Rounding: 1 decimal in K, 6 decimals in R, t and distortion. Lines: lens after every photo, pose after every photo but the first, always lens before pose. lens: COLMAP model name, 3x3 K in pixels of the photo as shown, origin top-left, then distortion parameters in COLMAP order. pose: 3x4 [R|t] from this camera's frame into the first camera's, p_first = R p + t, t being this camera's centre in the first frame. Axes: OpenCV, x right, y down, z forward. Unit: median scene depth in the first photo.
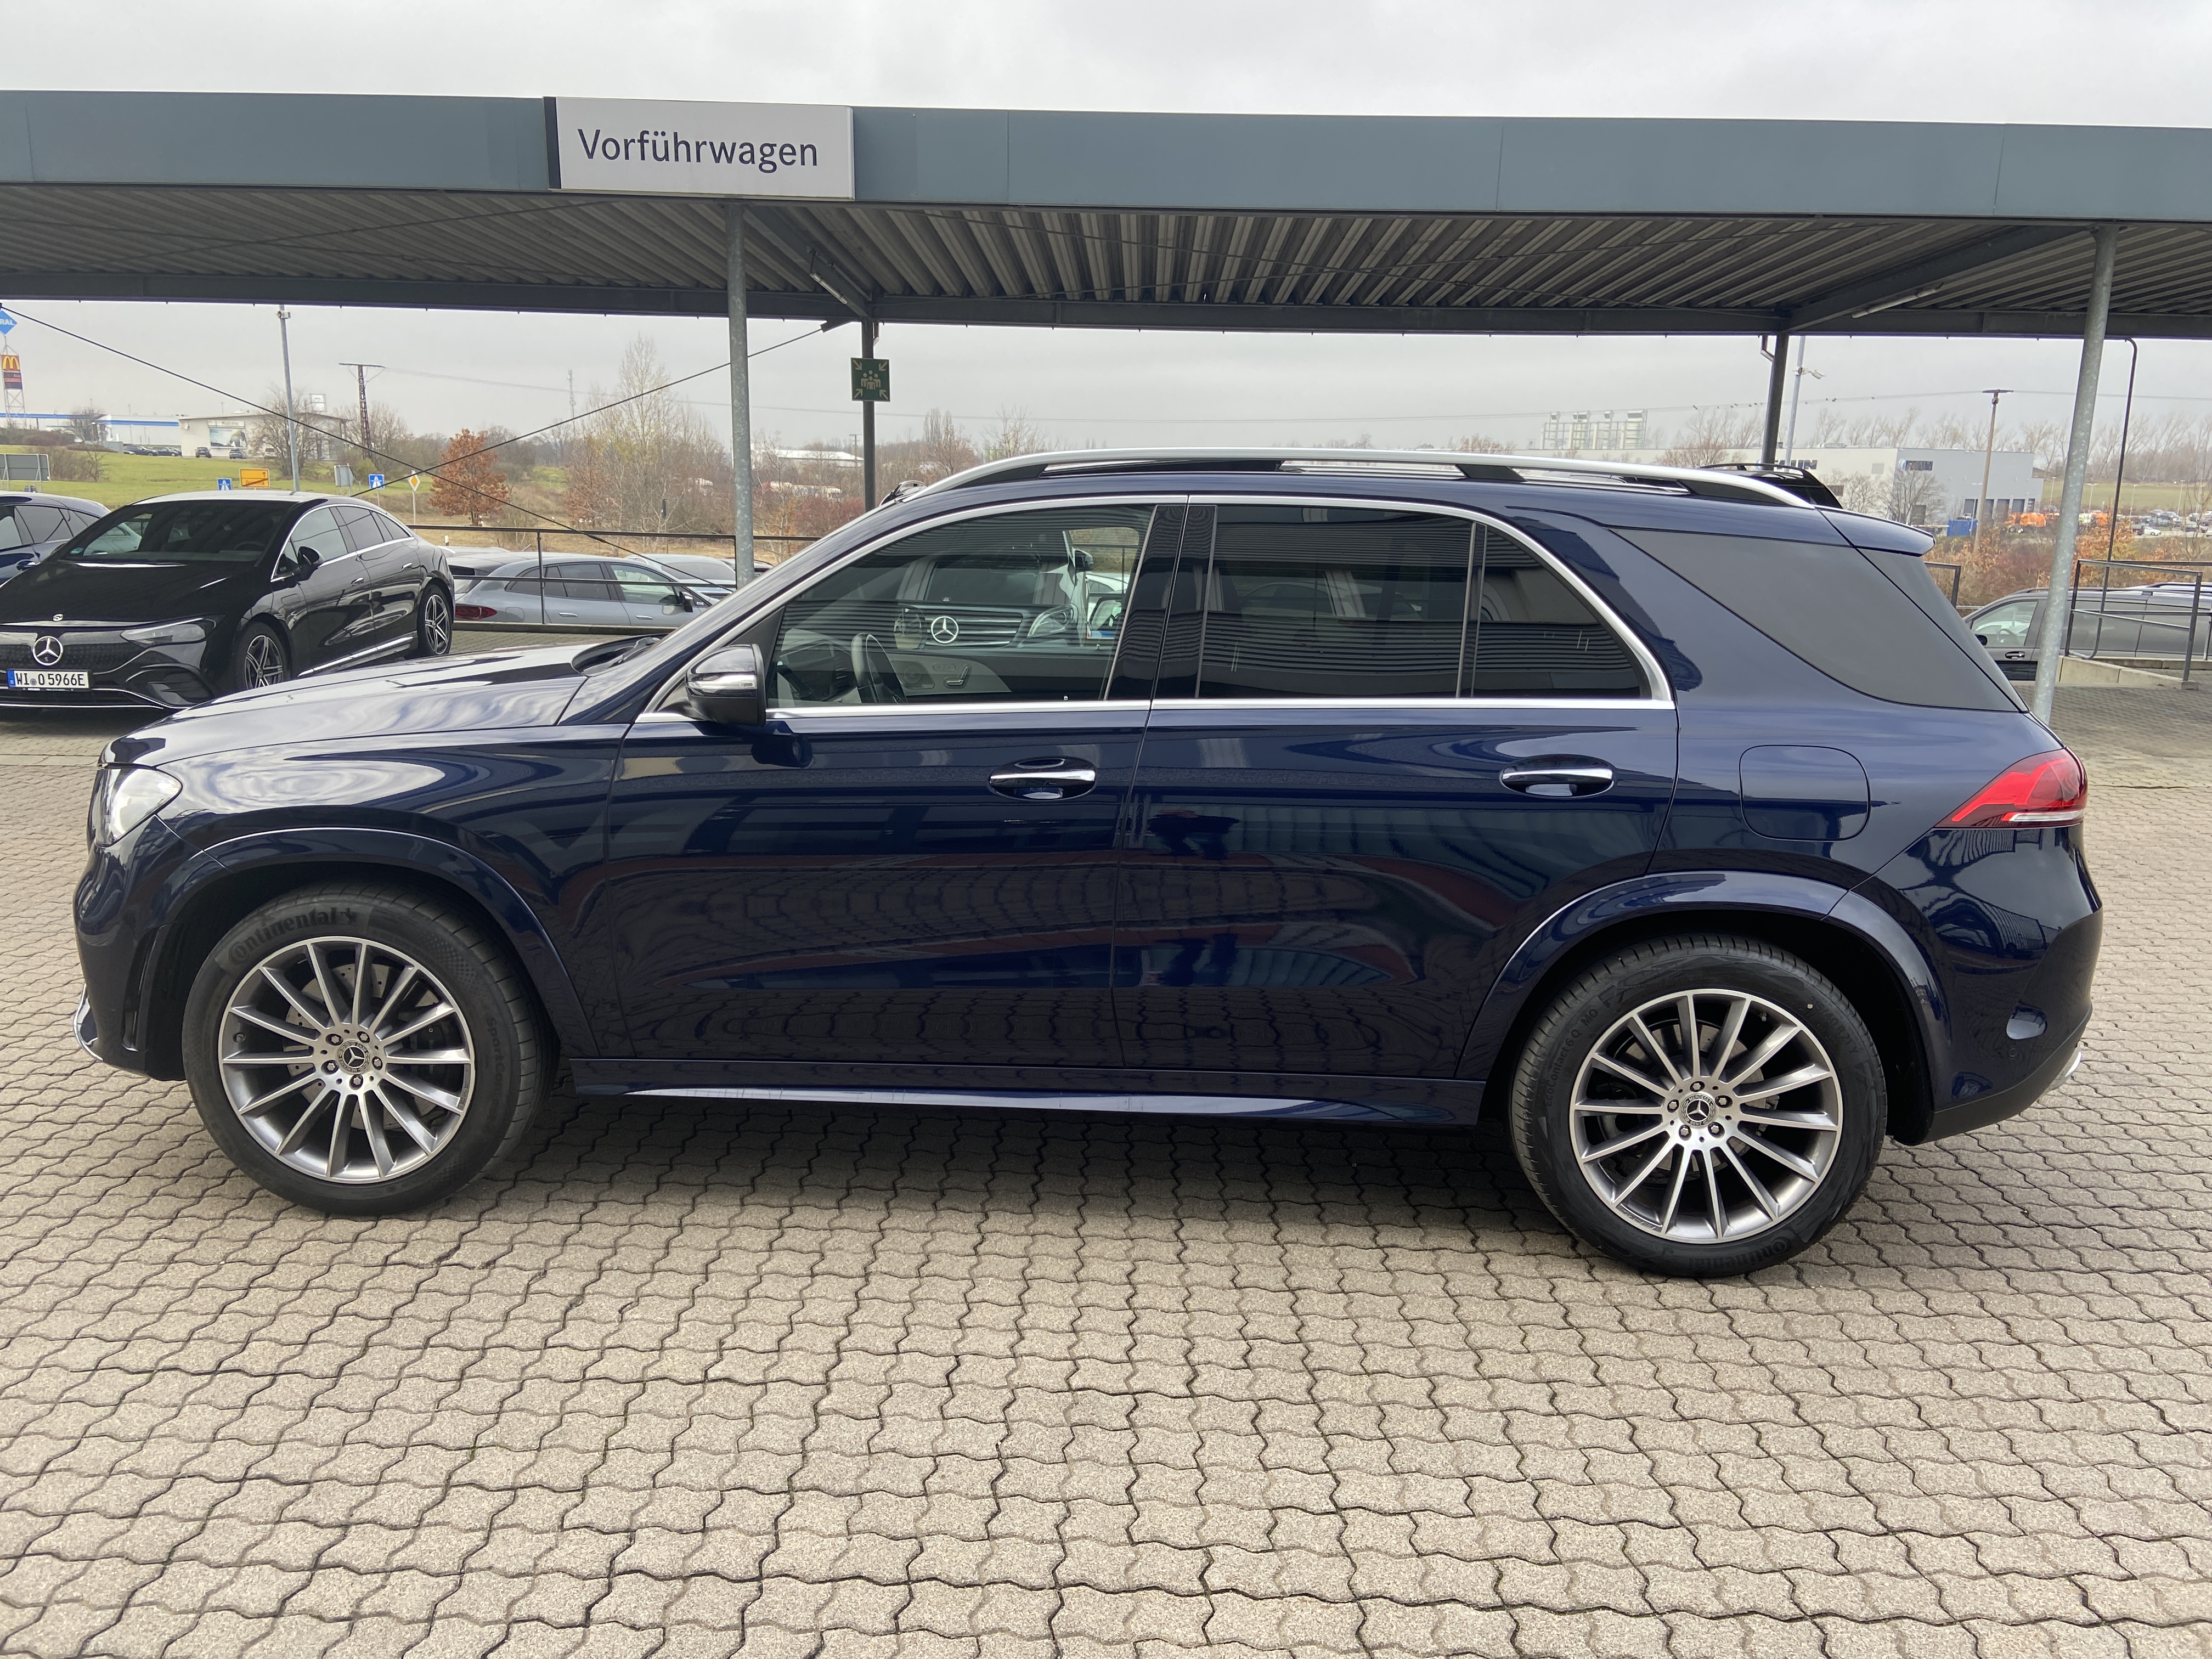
lens RADIAL K [[1669.1, 0, 1106.2], [0, 1669.1, 834.4], [0, 0, 1]] dist [0.100712, -0.116839]
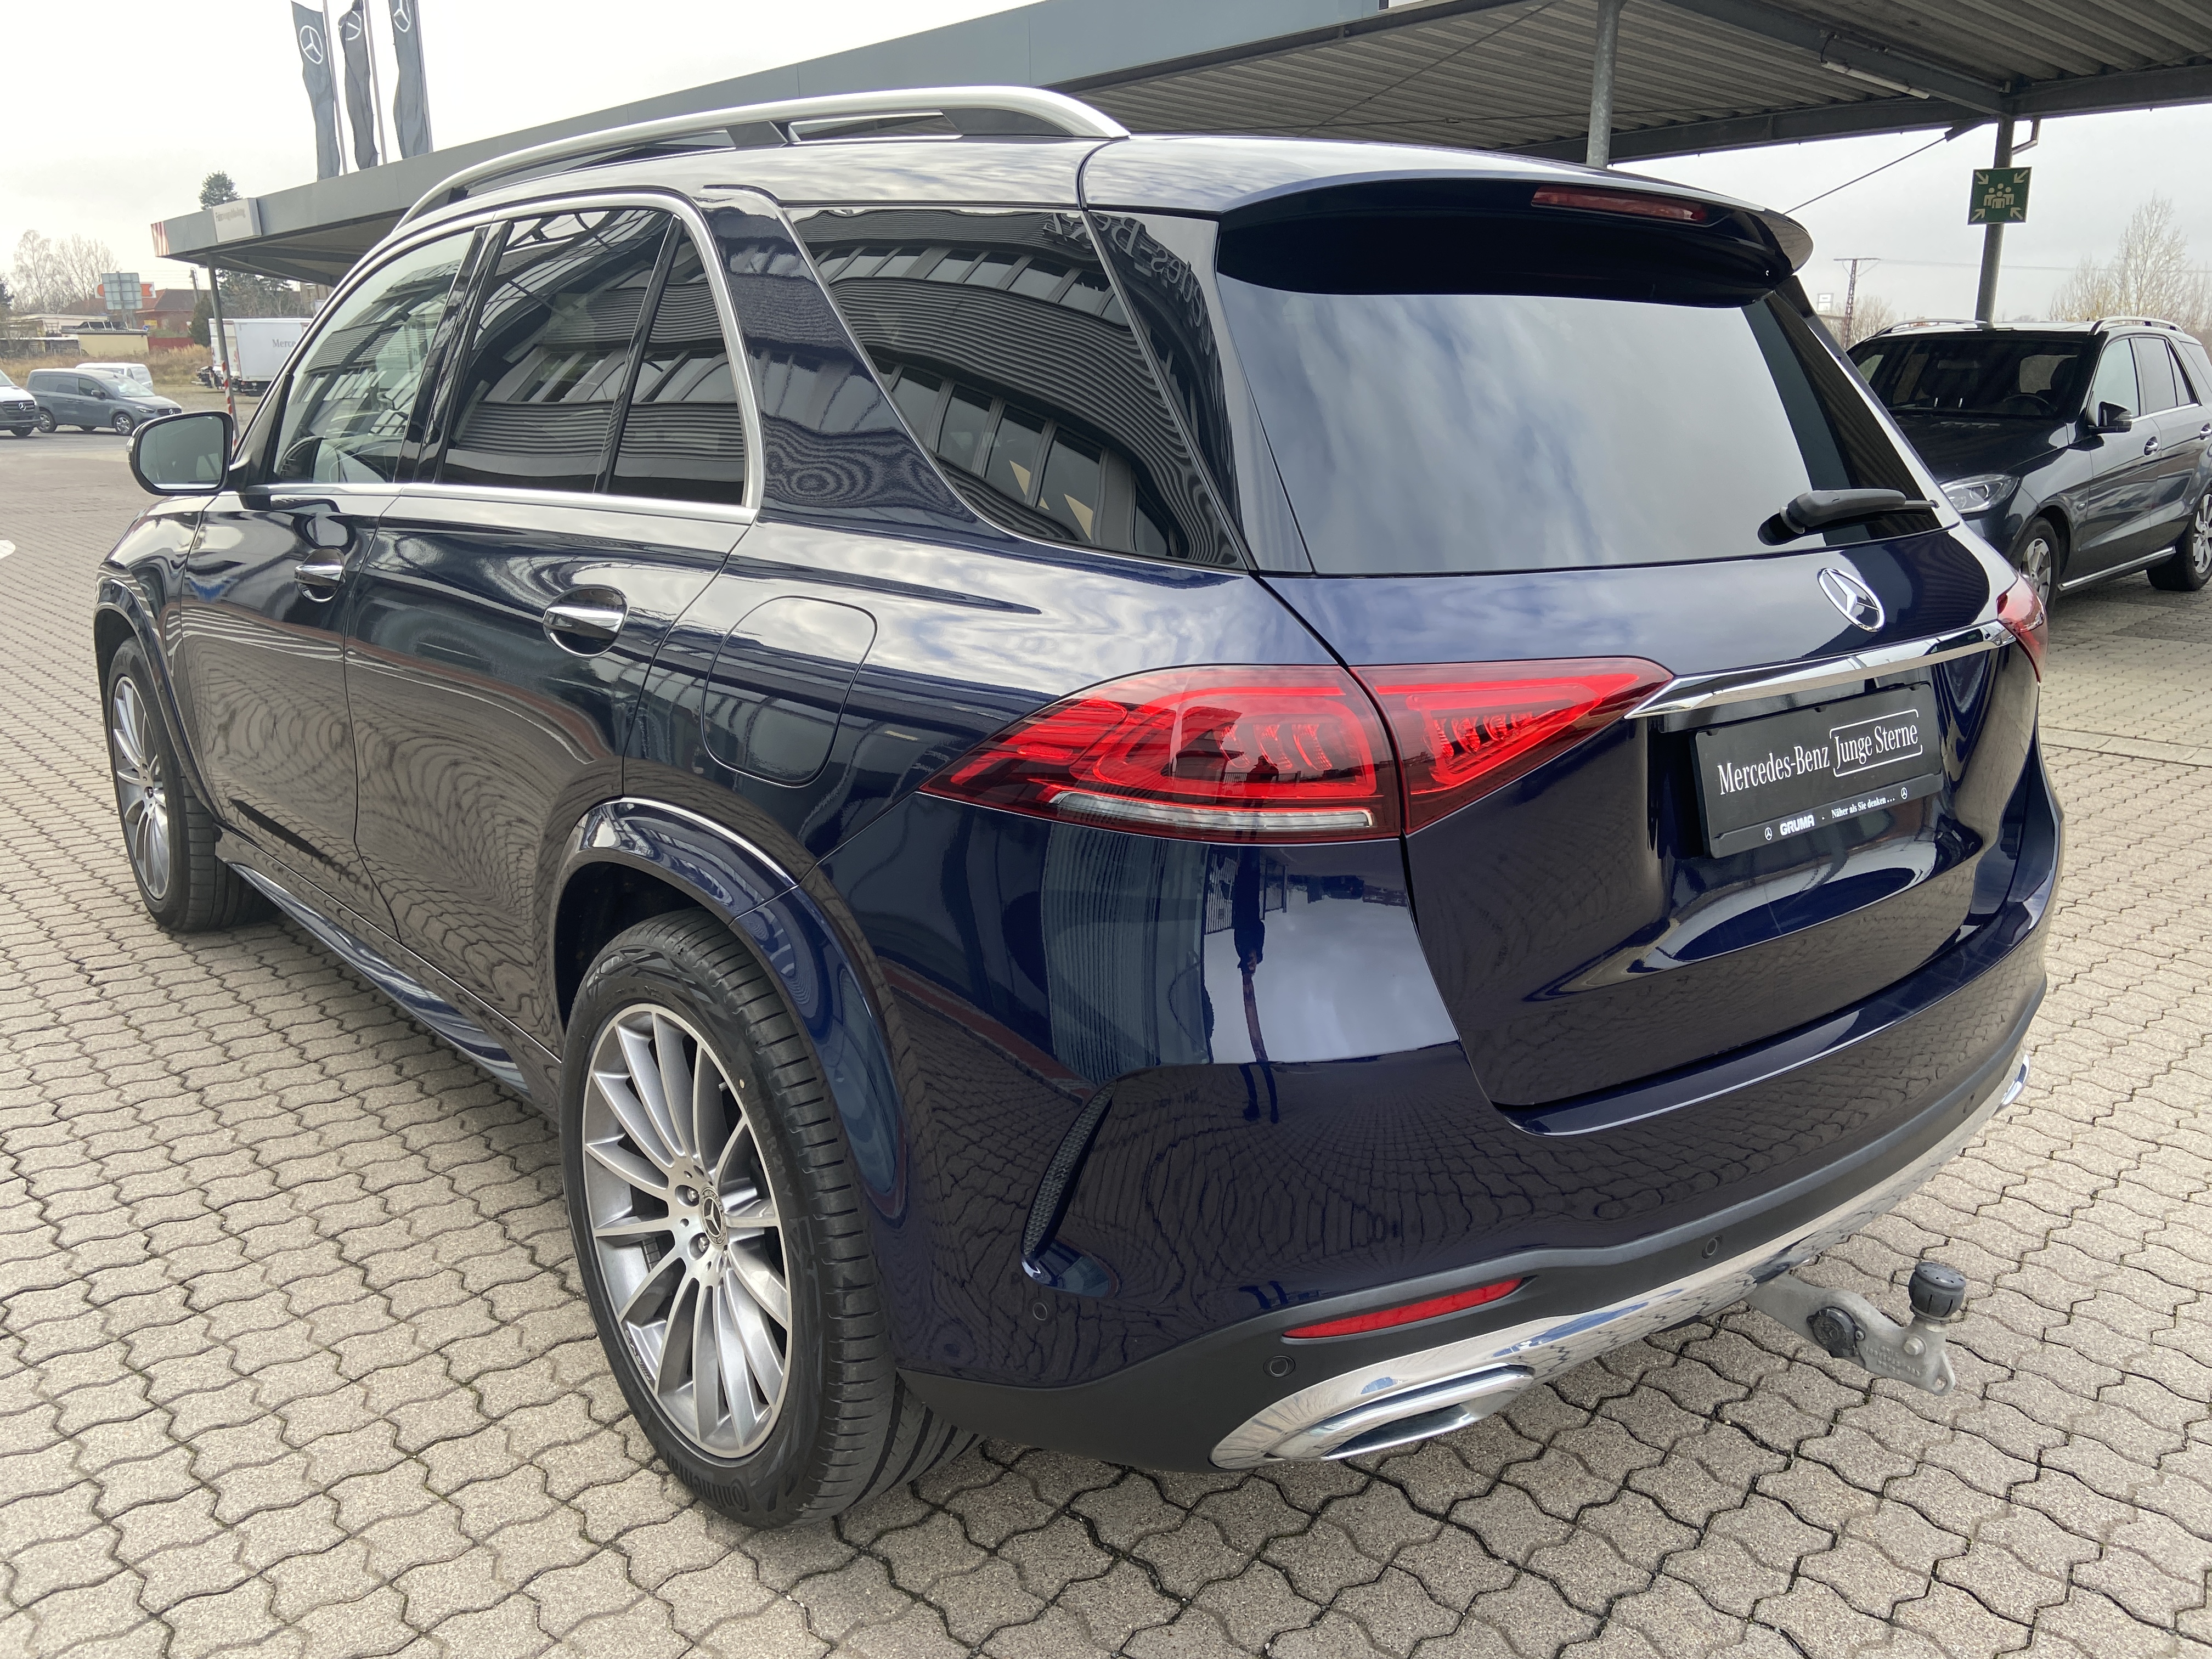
lens RADIAL K [[1669.1, 0, 1105.1], [0, 1669.1, 829.2], [0, 0, 1]] dist [0.100712, -0.116839]
pose [[0.675981, 0.168559, -0.717382, 0.819144], [-0.131652, 0.985451, 0.107491, -0.048103], [0.725063, 0.021783, 0.688338, 0.679540]]
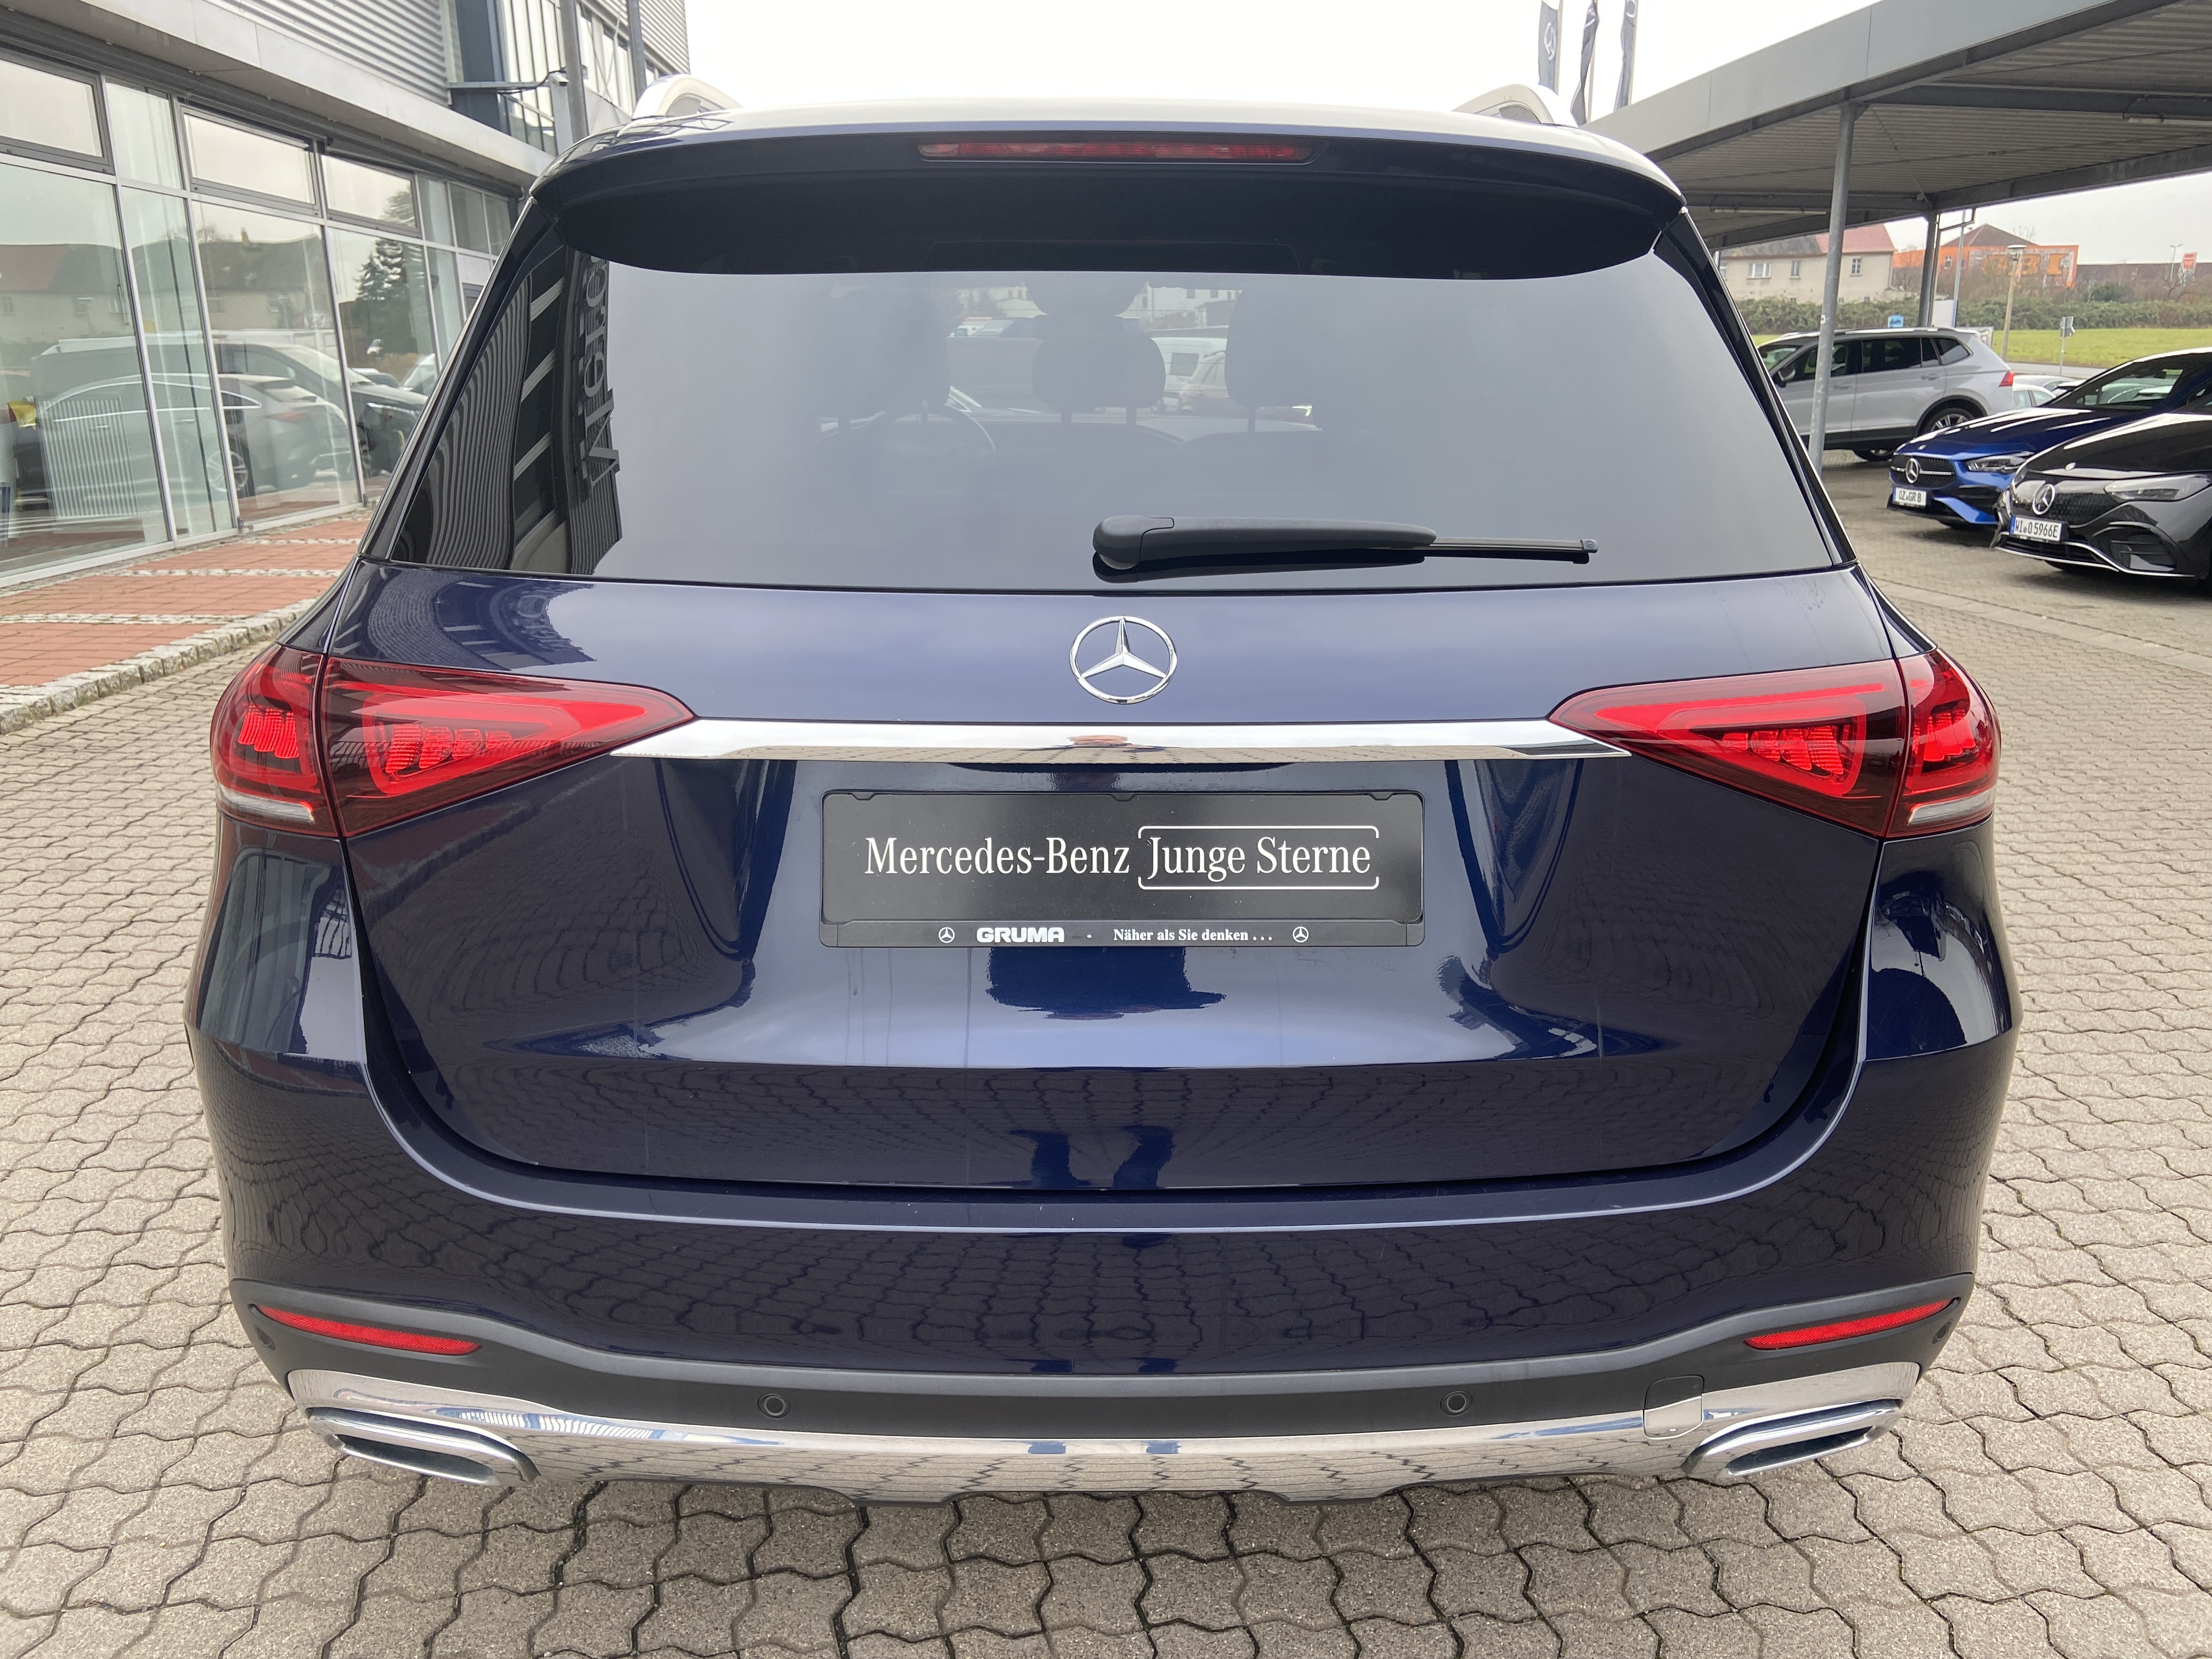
lens RADIAL K [[1669.1, 0, 1105.4], [0, 1669.1, 822.2], [0, 0, 1]] dist [0.100712, -0.116839]
pose [[0.048758, 0.237813, -0.970086, 0.969372], [-0.187331, 0.956183, 0.224989, -0.137910], [0.981086, 0.170757, 0.091171, 1.145833]]
